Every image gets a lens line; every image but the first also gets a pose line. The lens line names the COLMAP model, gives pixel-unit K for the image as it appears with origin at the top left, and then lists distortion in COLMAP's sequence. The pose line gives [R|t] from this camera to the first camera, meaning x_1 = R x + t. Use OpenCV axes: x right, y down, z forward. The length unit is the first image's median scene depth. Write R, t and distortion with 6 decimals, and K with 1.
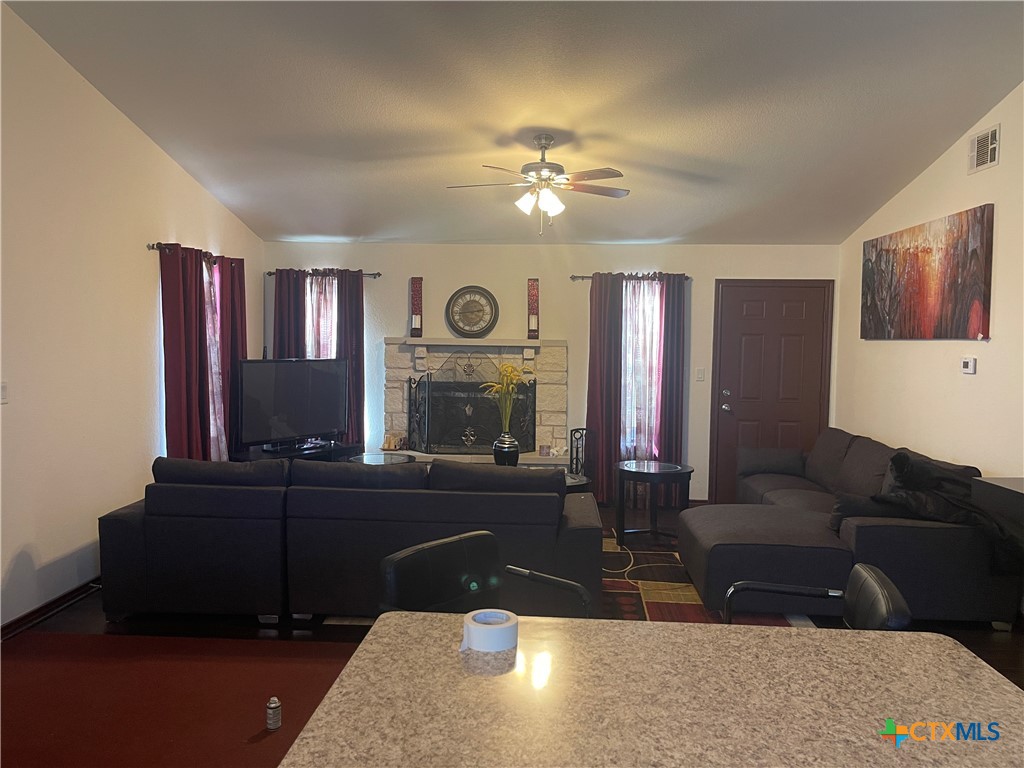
lens RADIAL K [[760.5, 0, 512.0], [0, 760.5, 384.0], [0, 0, 1]] dist [-0.004798, -0.011262]
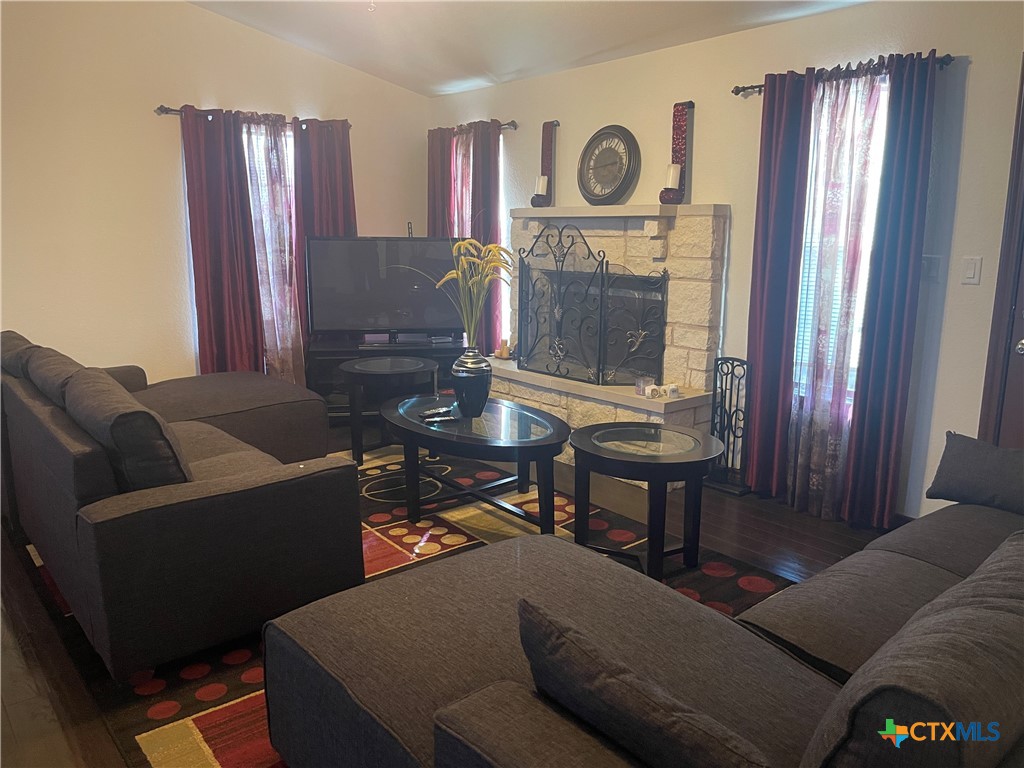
lens RADIAL K [[760.5, 0, 512.0], [0, 760.5, 384.0], [0, 0, 1]] dist [-0.004798, -0.011262]
pose [[0.687002, 0.134559, -0.714088, 0.393444], [-0.039436, 0.988161, 0.148265, -0.002024], [0.725585, -0.073698, 0.684175, 0.473101]]
